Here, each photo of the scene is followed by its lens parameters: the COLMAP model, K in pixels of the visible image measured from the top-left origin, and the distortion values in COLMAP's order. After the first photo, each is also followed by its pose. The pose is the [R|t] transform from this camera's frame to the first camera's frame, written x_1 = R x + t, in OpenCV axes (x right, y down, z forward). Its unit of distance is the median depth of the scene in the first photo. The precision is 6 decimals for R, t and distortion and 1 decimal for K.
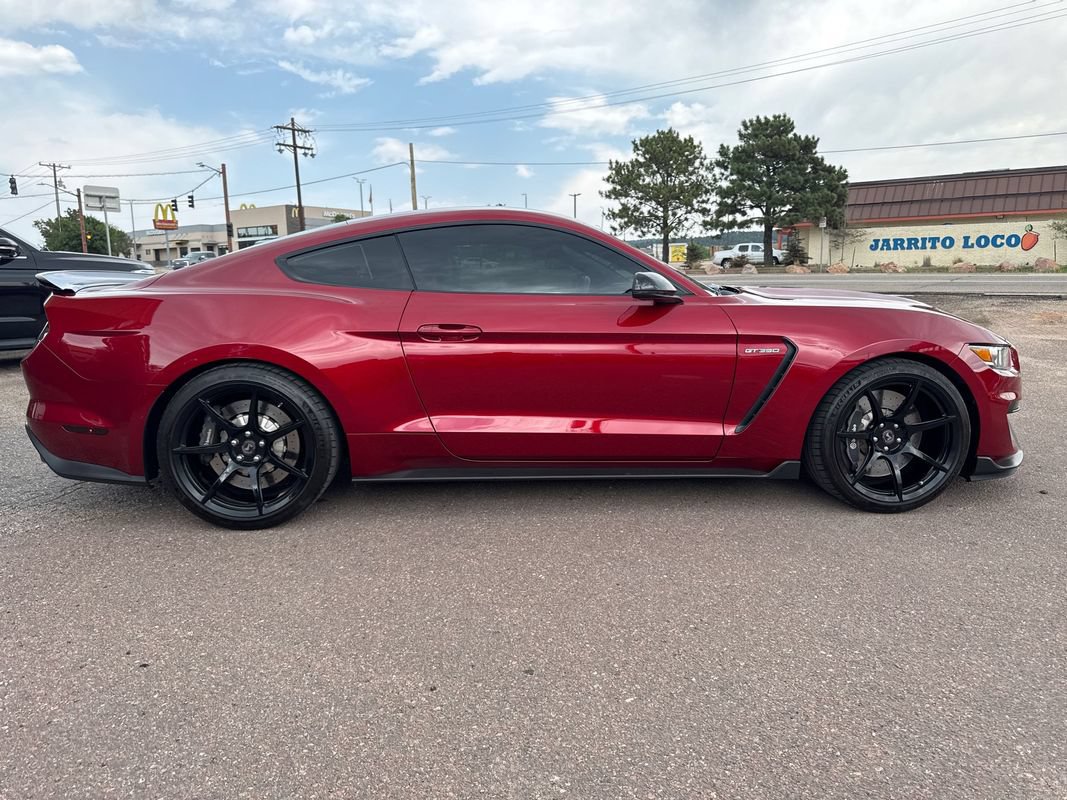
lens RADIAL K [[783.6, 0, 527.9], [0, 783.6, 401.4], [0, 0, 1]] dist [-0.004094, -0.002204]
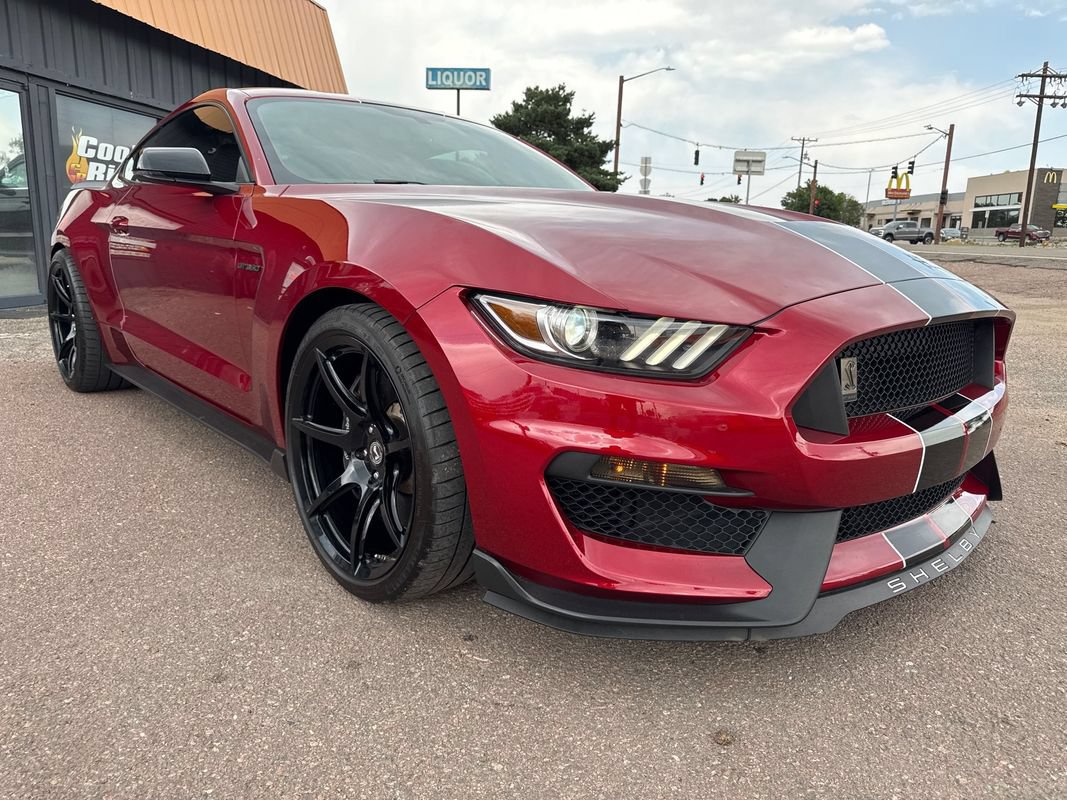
lens RADIAL K [[783.6, 0, 527.9], [0, 783.6, 401.4], [0, 0, 1]] dist [-0.004094, -0.002204]
pose [[0.594609, 0.193077, -0.780488, 0.213226], [-0.169491, 0.979025, 0.113065, -0.015738], [0.785947, 0.065056, 0.614862, 0.169795]]
